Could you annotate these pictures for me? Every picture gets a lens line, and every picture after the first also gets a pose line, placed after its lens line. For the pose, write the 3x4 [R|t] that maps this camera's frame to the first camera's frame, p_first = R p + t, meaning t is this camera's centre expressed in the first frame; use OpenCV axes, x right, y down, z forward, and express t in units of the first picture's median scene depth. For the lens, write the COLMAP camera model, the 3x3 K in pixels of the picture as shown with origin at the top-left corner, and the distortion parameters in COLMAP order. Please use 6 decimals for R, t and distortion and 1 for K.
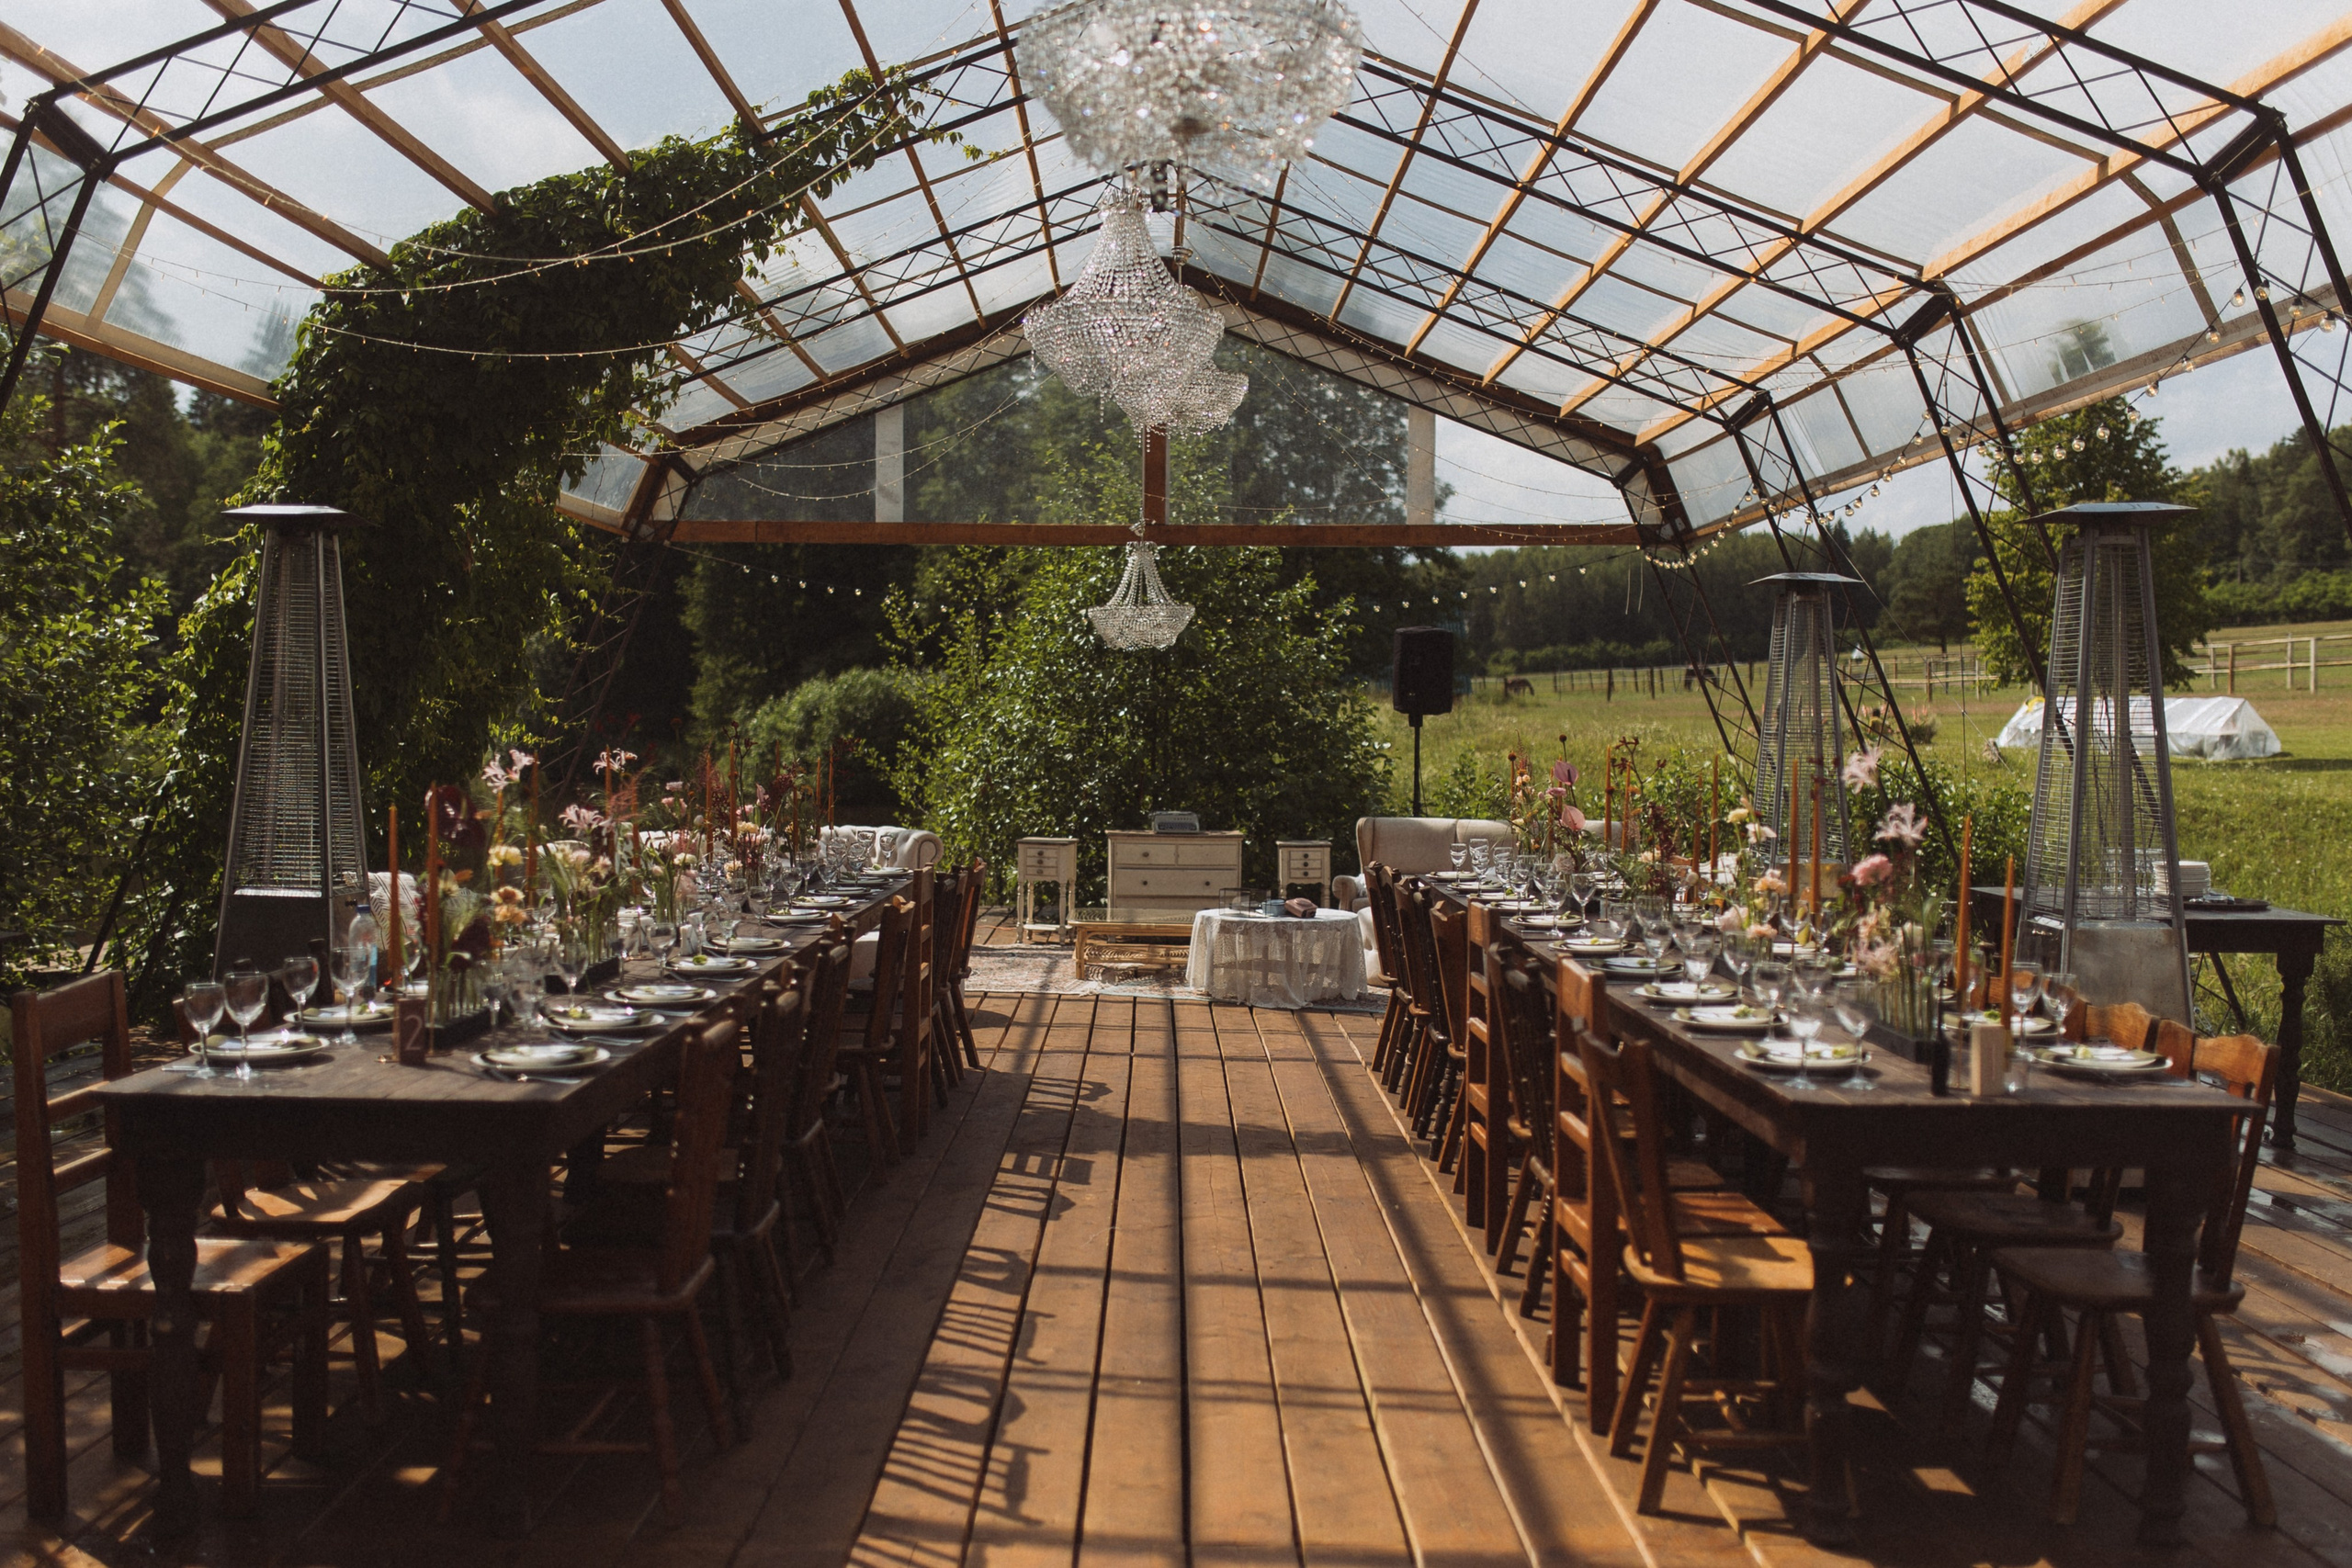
lens RADIAL K [[2219.3, 0, 1176.0], [0, 2219.3, 784.0], [0, 0, 1]] dist [-0.026492, -0.003121]
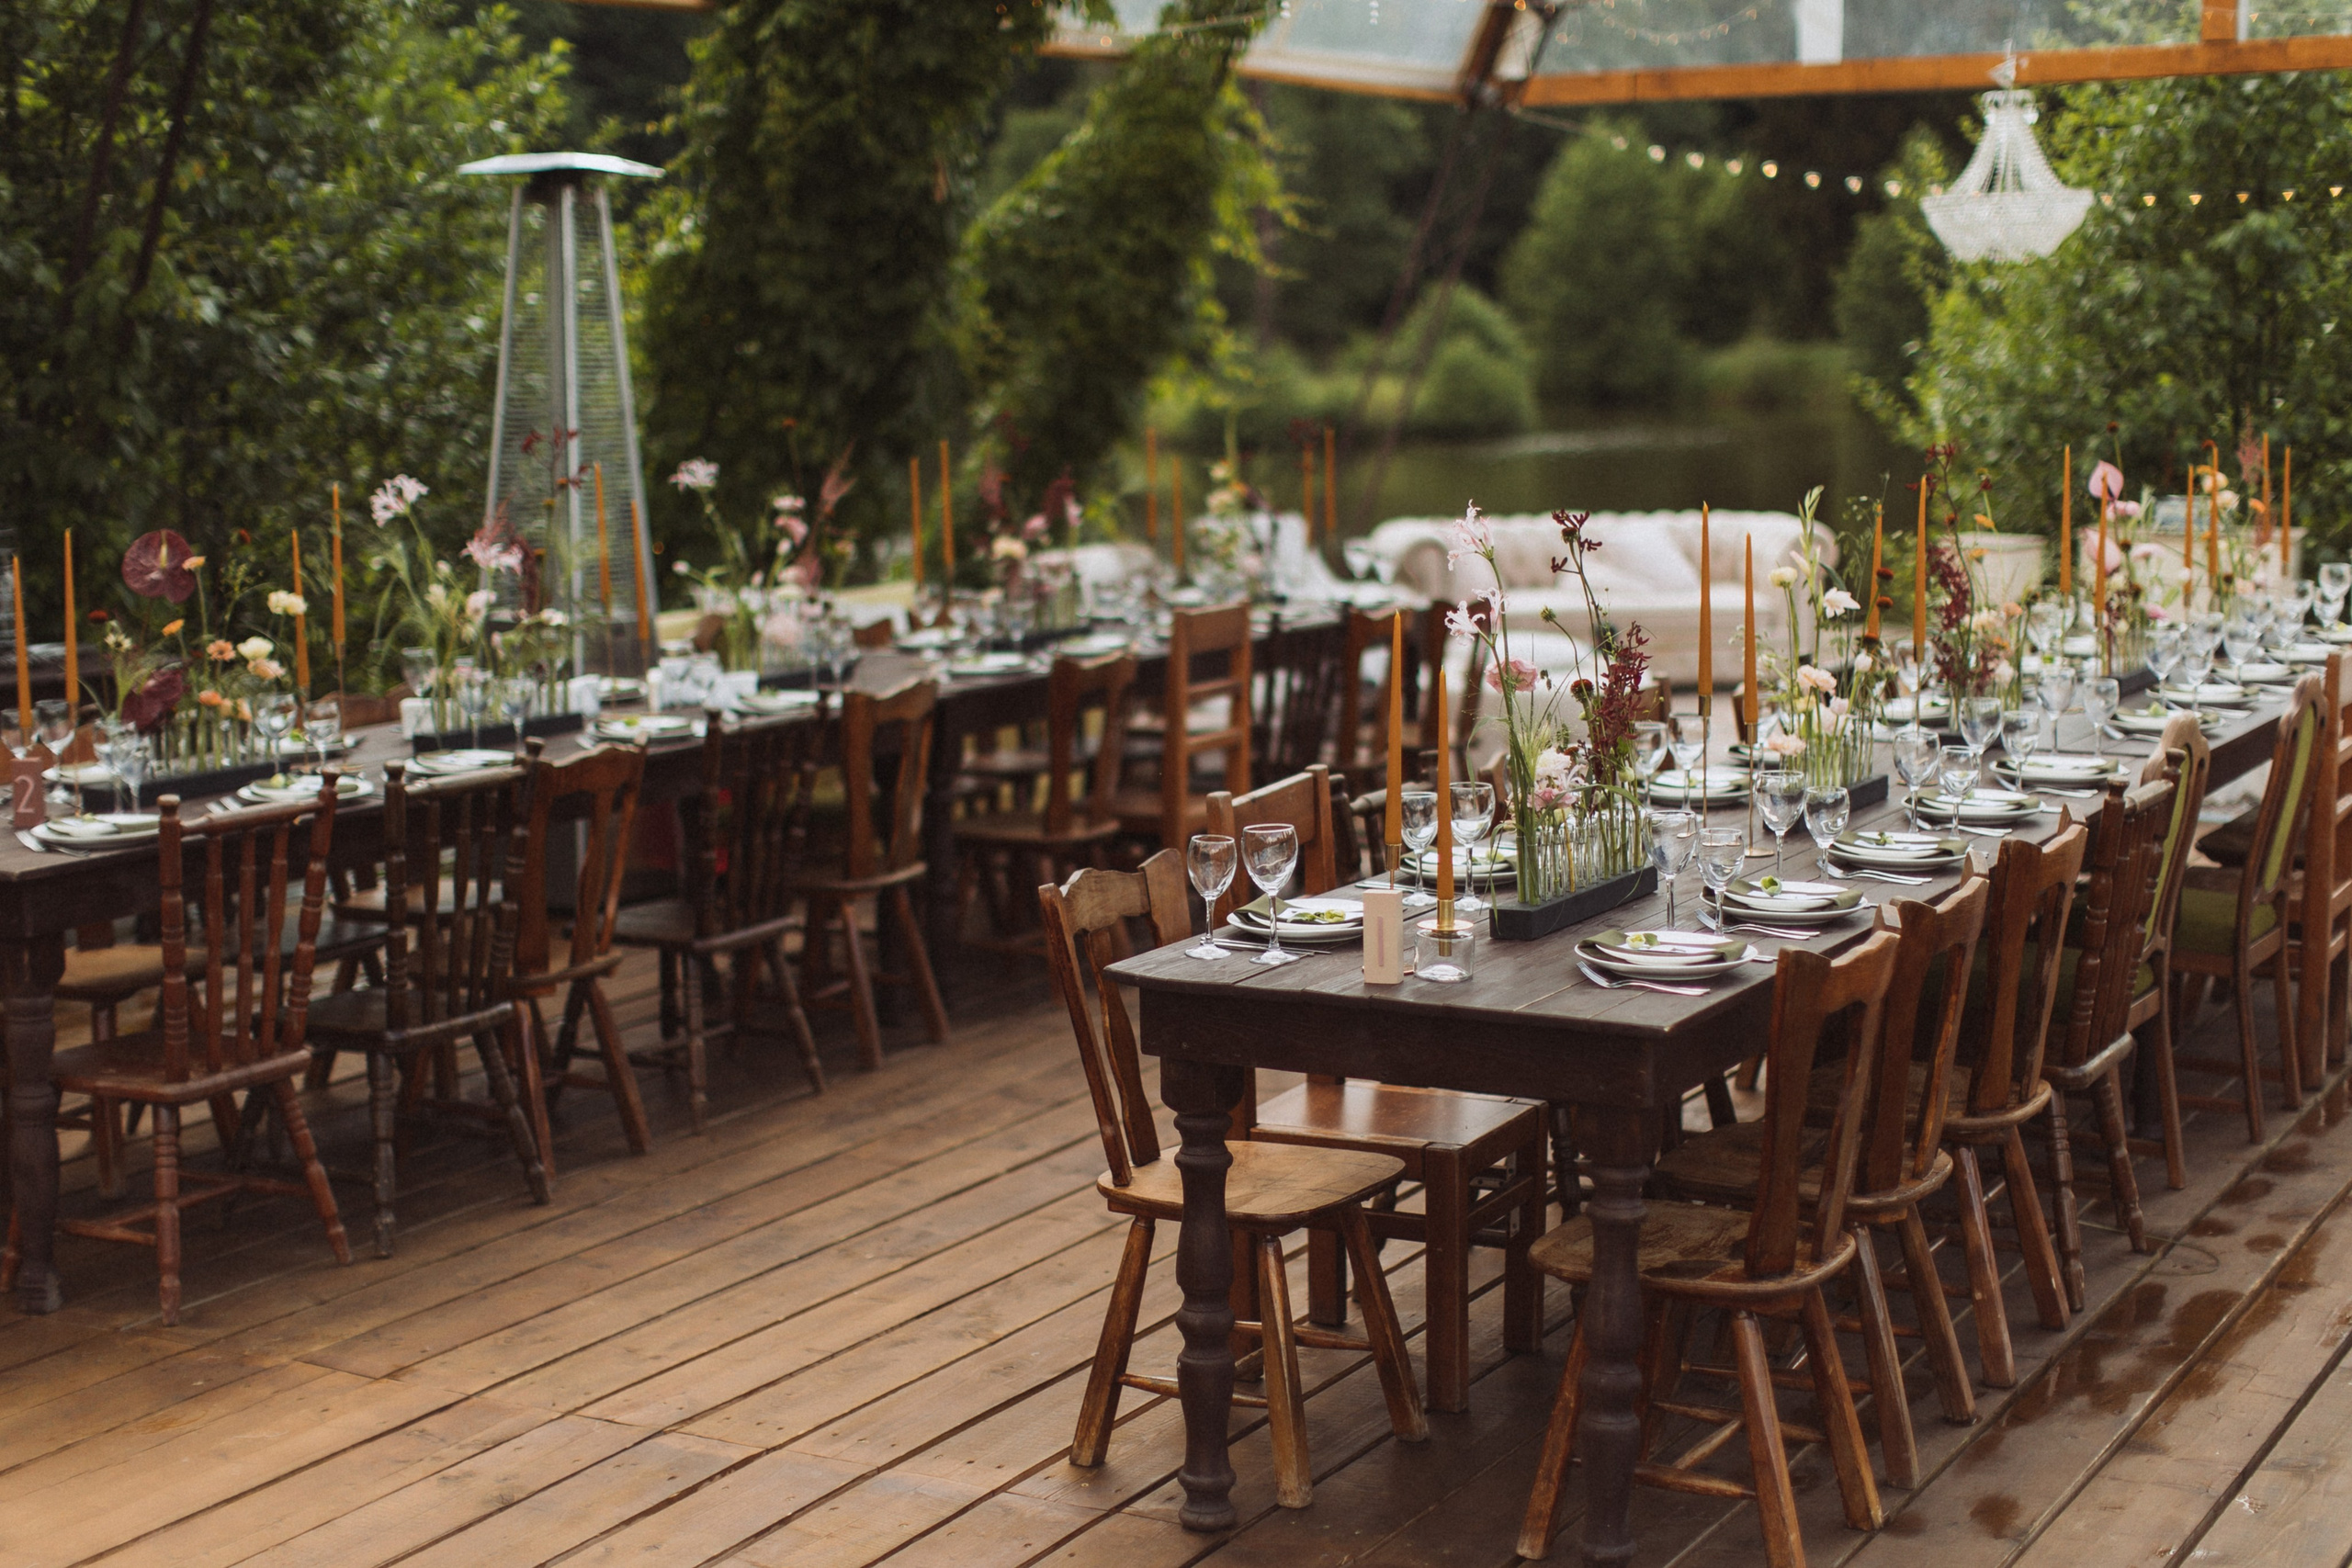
lens RADIAL K [[3391.1, 0, 1176.0], [0, 3391.1, 784.0], [0, 0, 1]] dist [-0.000672, 0.035606]
pose [[0.867182, 0.047839, -0.495688, 0.373536], [0.006861, 0.994133, 0.107947, -0.021542], [0.497944, -0.097011, 0.861766, -0.009275]]
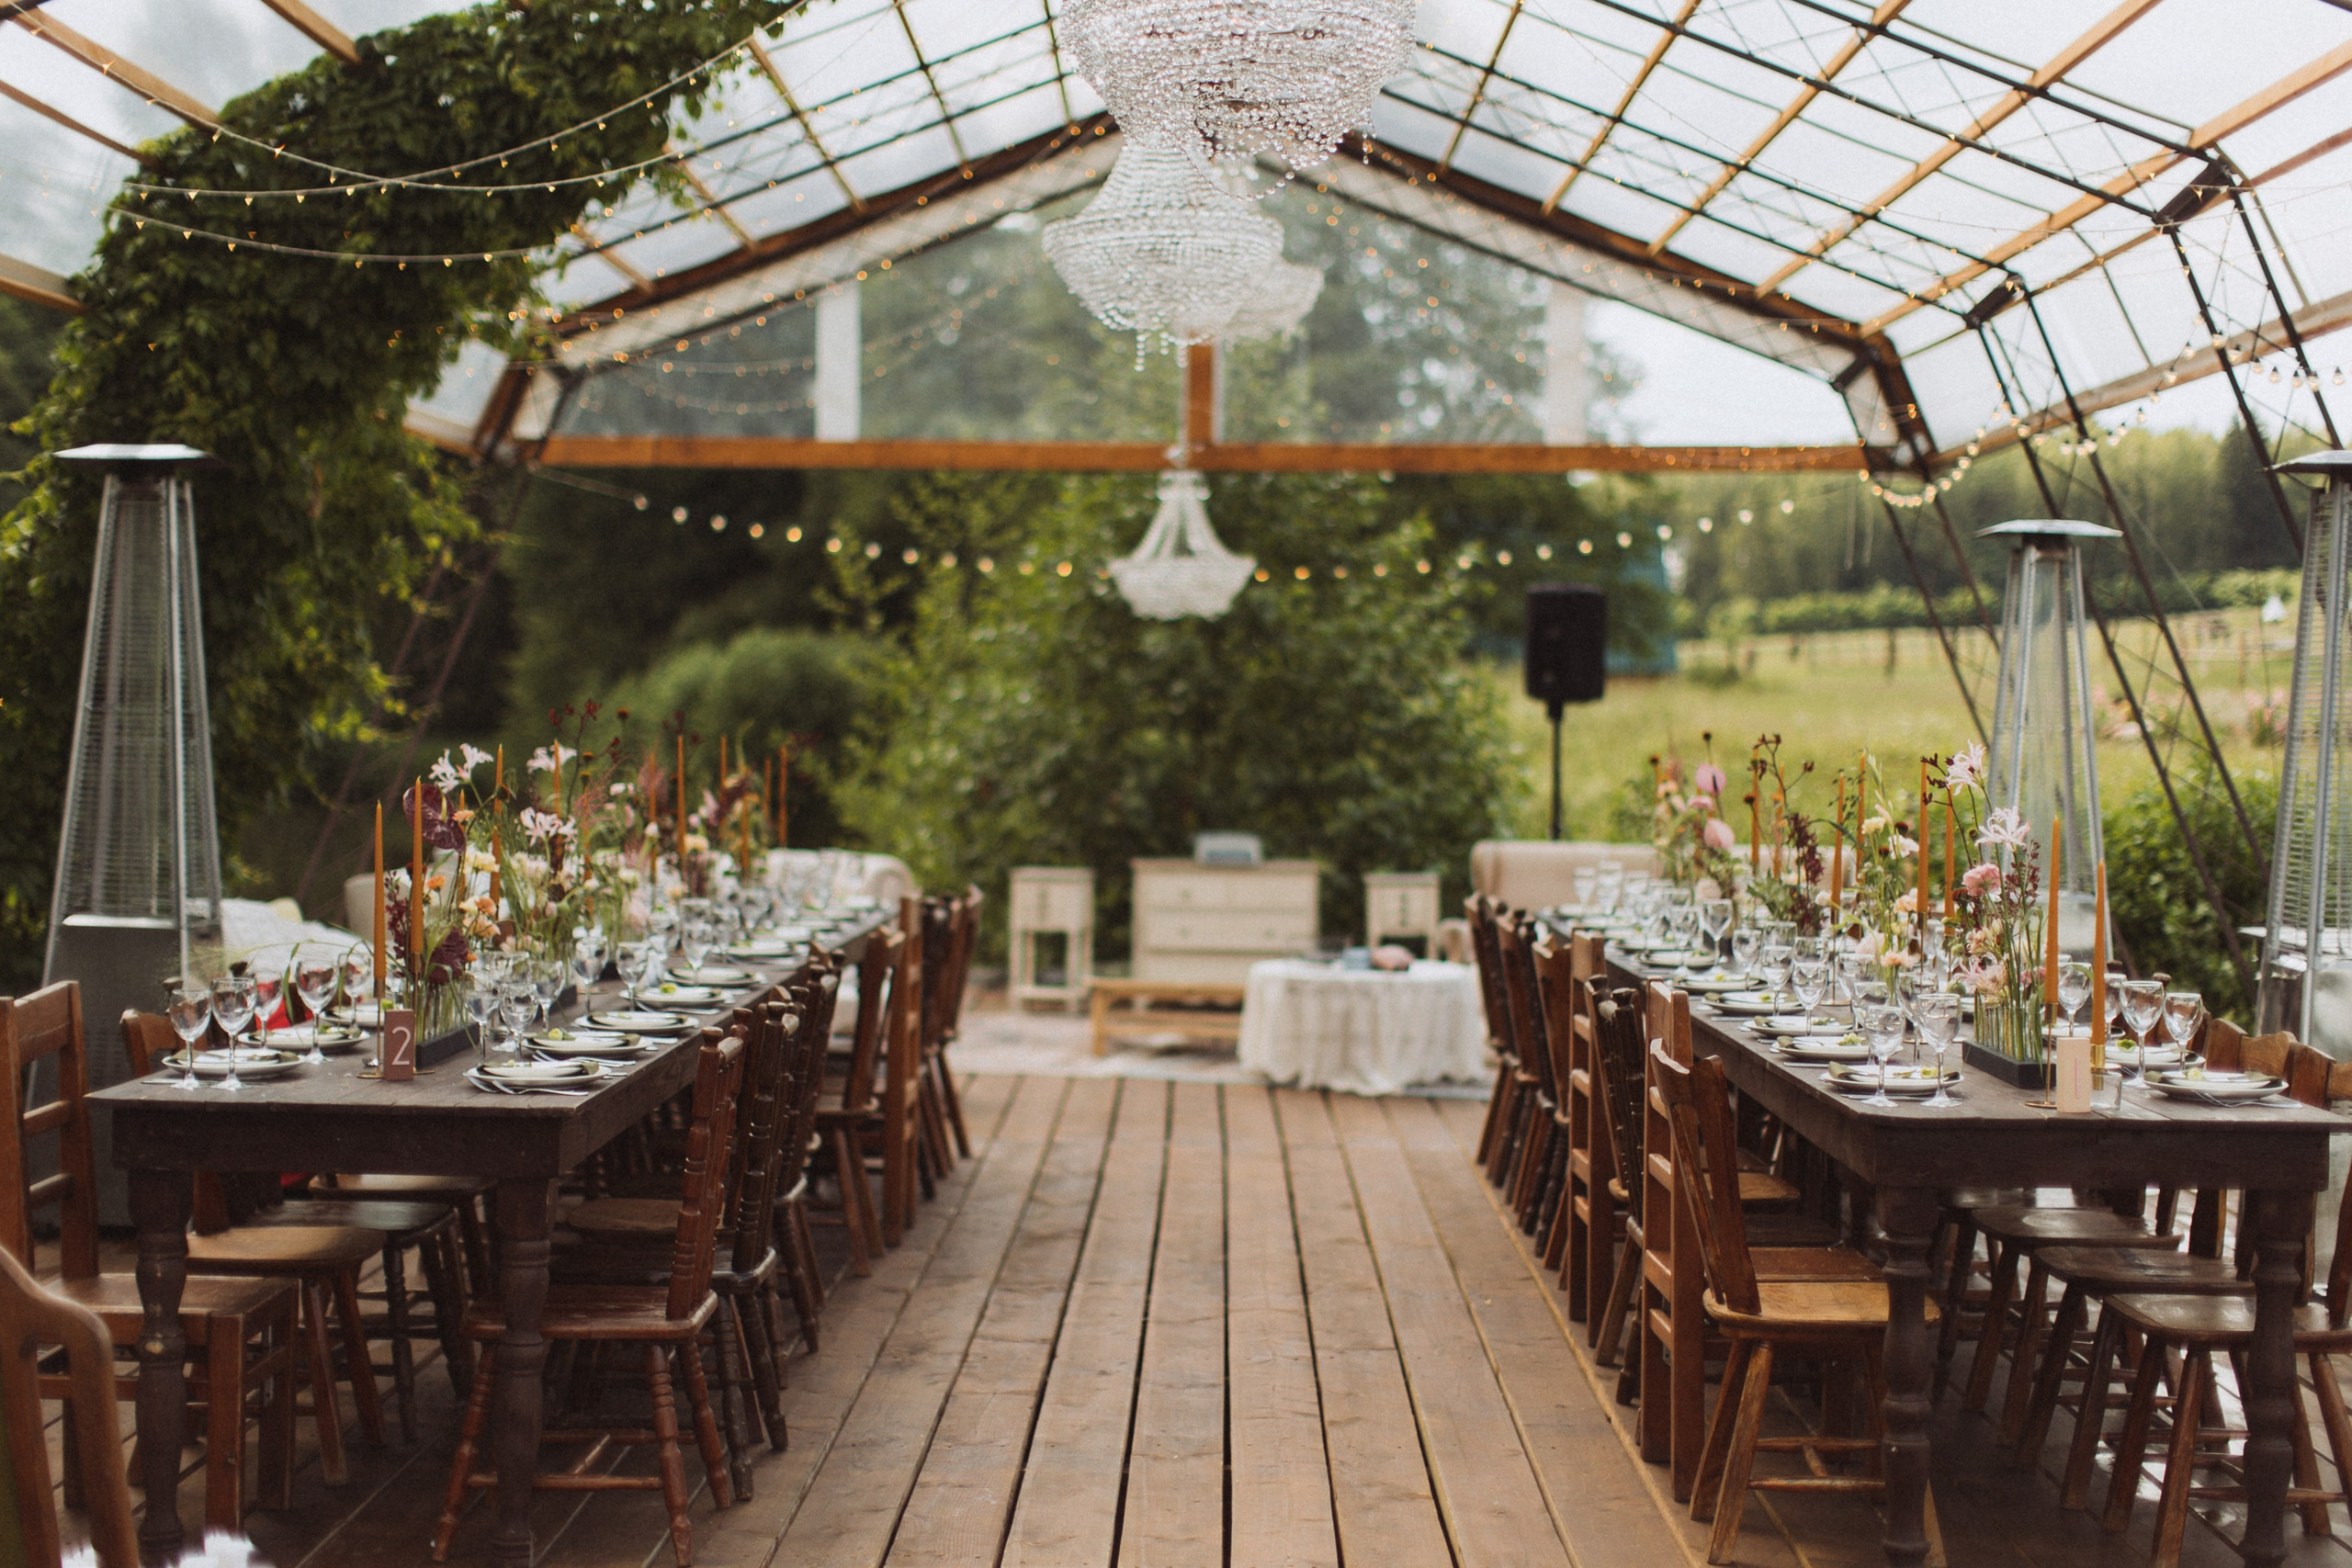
lens RADIAL K [[3392.6, 0, 1070.7], [0, 3392.6, 828.2], [0, 0, 1]] dist [-0.001788, 0.106706]
pose [[0.998867, 0.004085, -0.047413, 0.002431], [-0.003786, 0.999972, 0.006393, 0.004630], [0.047438, -0.006206, 0.998855, -0.191390]]
